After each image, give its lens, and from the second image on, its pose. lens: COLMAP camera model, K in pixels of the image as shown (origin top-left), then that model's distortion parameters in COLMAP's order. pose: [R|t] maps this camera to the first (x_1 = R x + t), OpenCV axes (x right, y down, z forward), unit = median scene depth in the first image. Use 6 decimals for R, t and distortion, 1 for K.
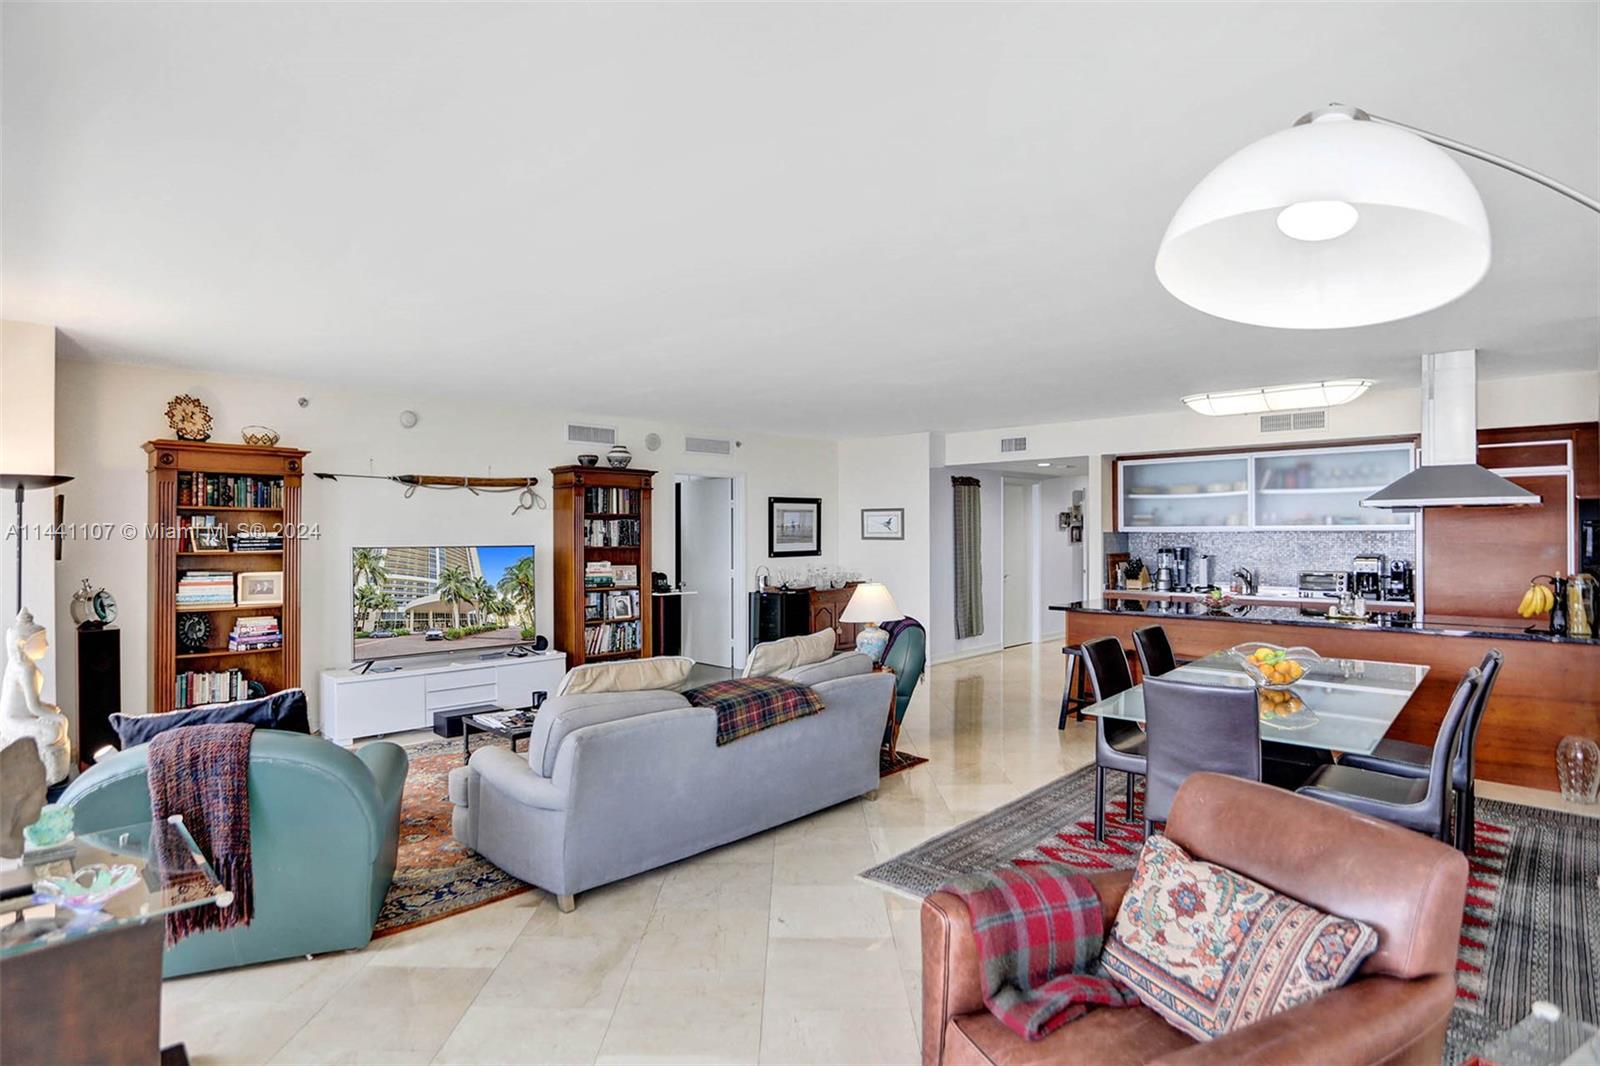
lens RADIAL K [[843.7, 0, 792.9], [0, 843.7, 531.6], [0, 0, 1]] dist [-0.077198, 0.039265]
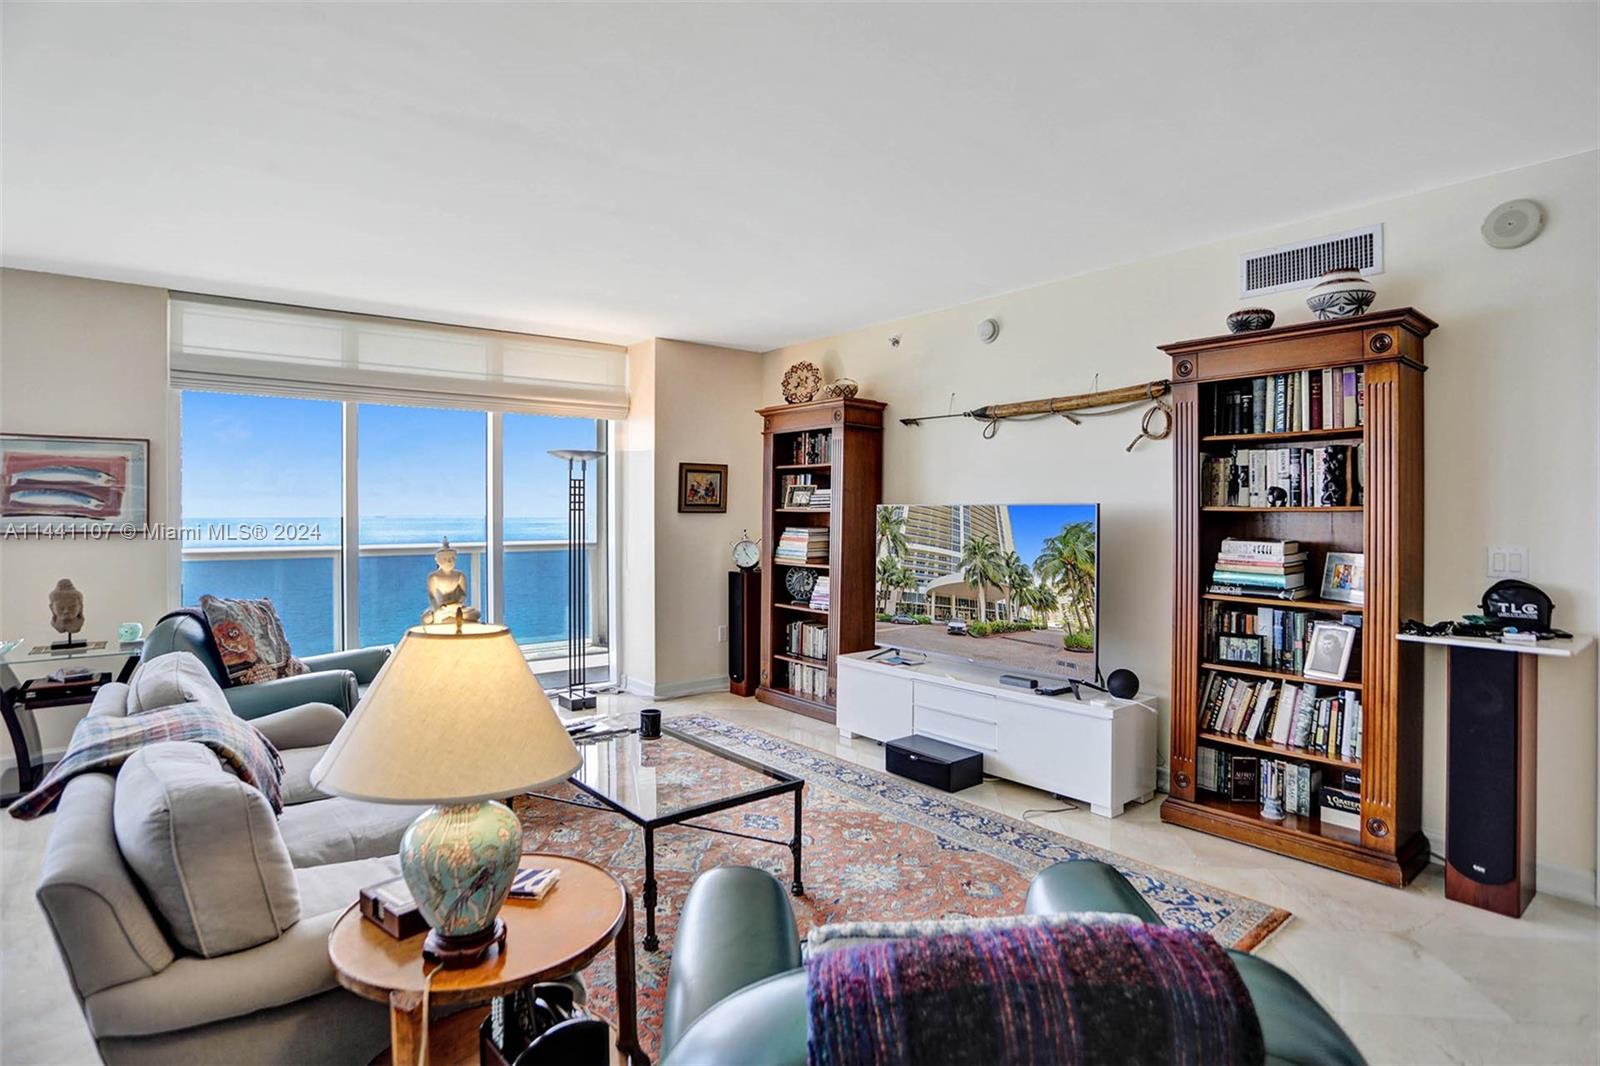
lens RADIAL K [[817.9, 0, 794.7], [0, 817.9, 516.8], [0, 0, 1]] dist [-0.076068, 0.036641]
pose [[-0.113082, 0.009586, -0.993539, 0.259545], [0.003752, 0.999950, 0.009220, 0.020352], [0.993579, -0.002685, -0.113113, 0.904829]]
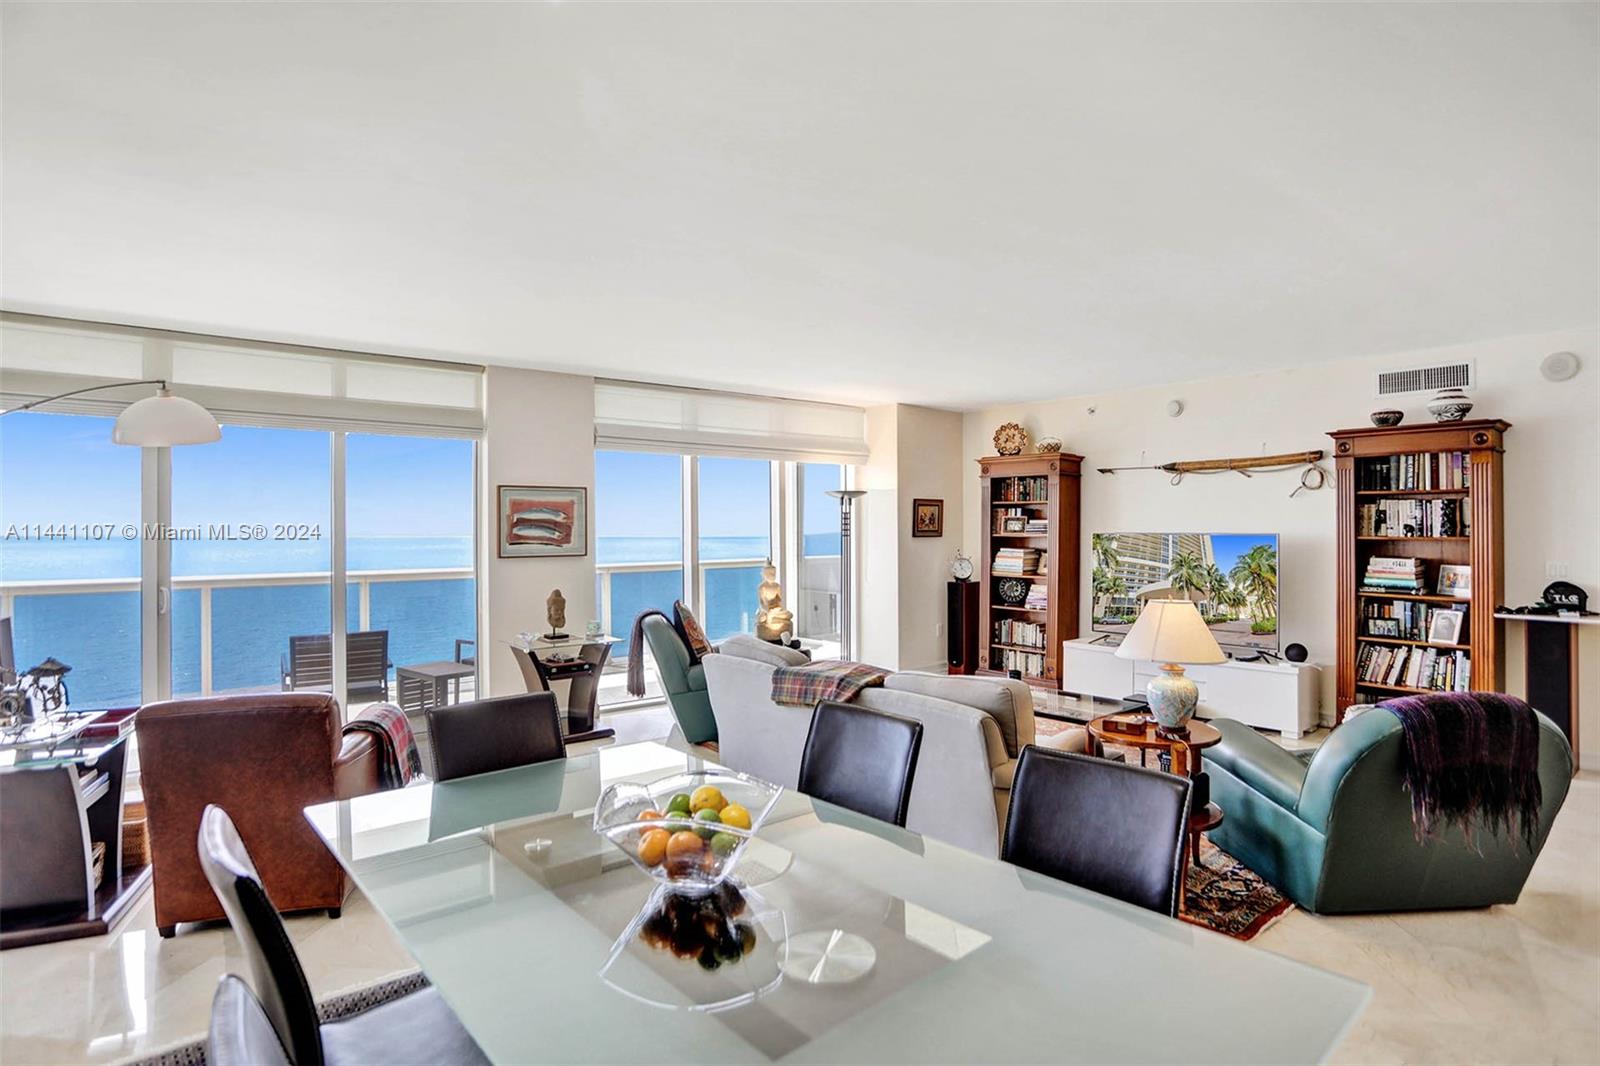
lens RADIAL K [[817.9, 0, 794.7], [0, 817.9, 516.8], [0, 0, 1]] dist [-0.076068, 0.036641]
pose [[-0.099823, -0.006571, -0.994984, 0.564928], [0.007237, 0.999947, -0.007330, 0.002114], [0.994979, -0.007932, -0.099770, 0.626784]]
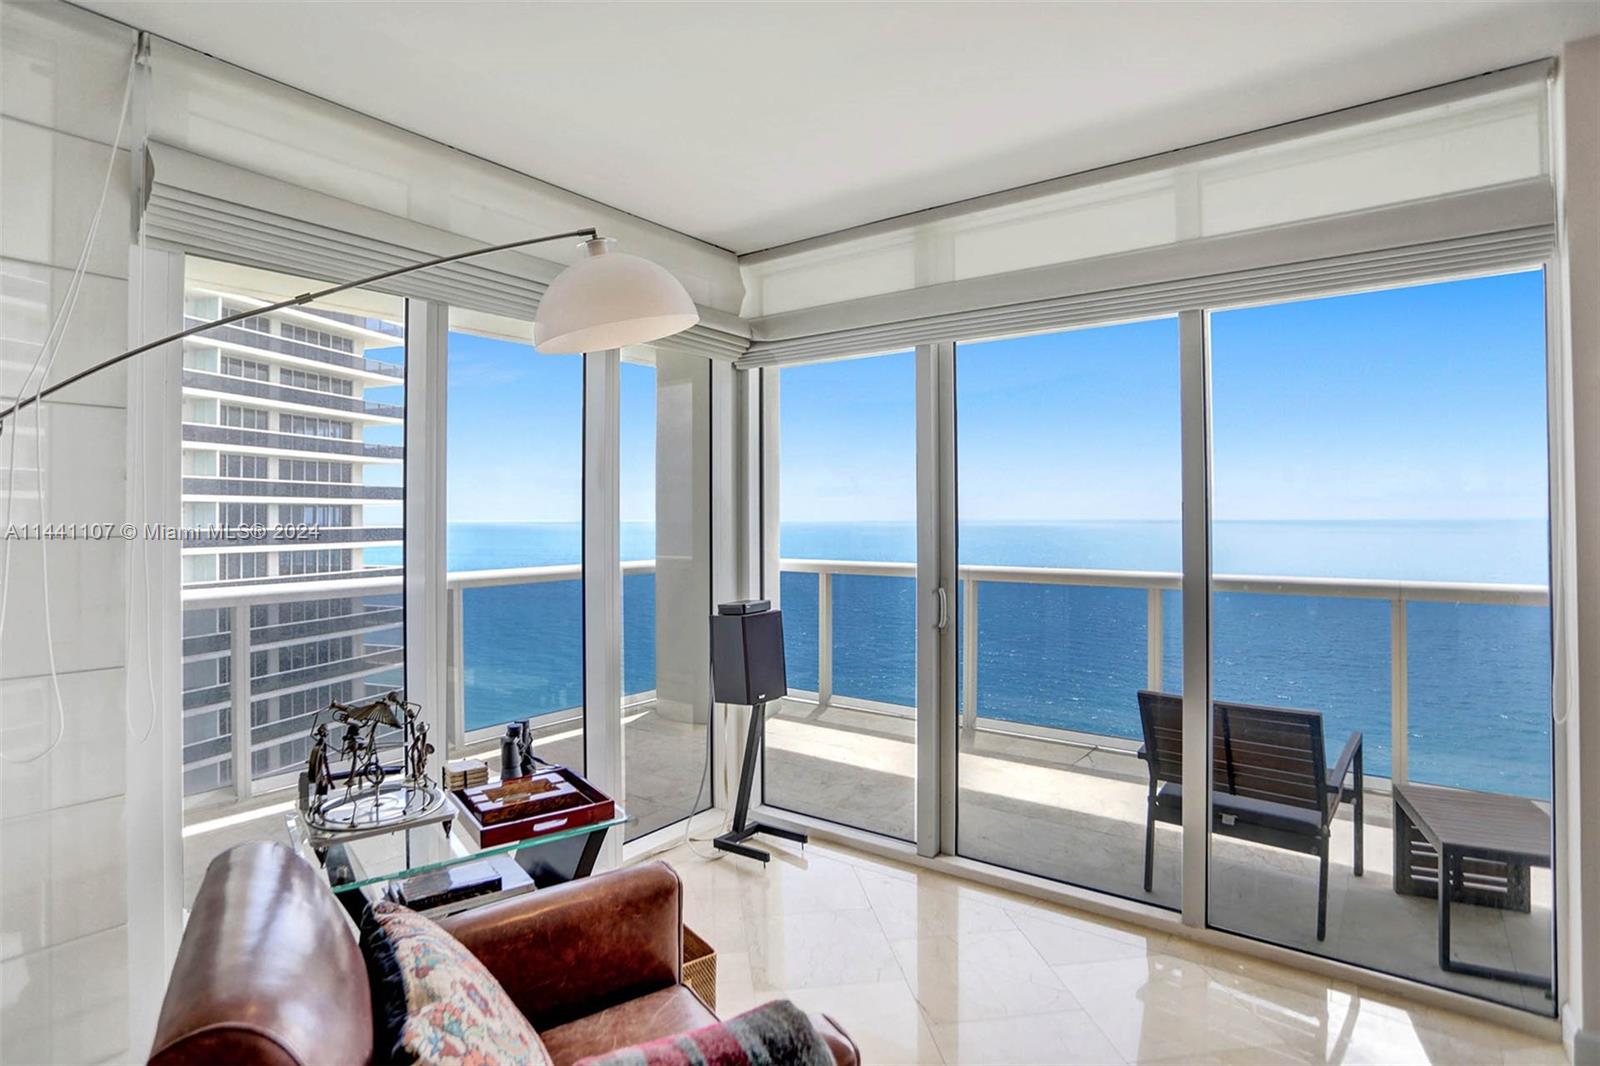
lens RADIAL K [[832.8, 0, 790.8], [0, 832.8, 511.7], [0, 0, 1]] dist [-0.067608, 0.032483]
pose [[-0.991678, 0.008732, -0.128444, 0.081265], [0.009701, 0.999929, -0.006920, 0.011472], [0.128374, -0.008109, -0.991693, 0.485379]]
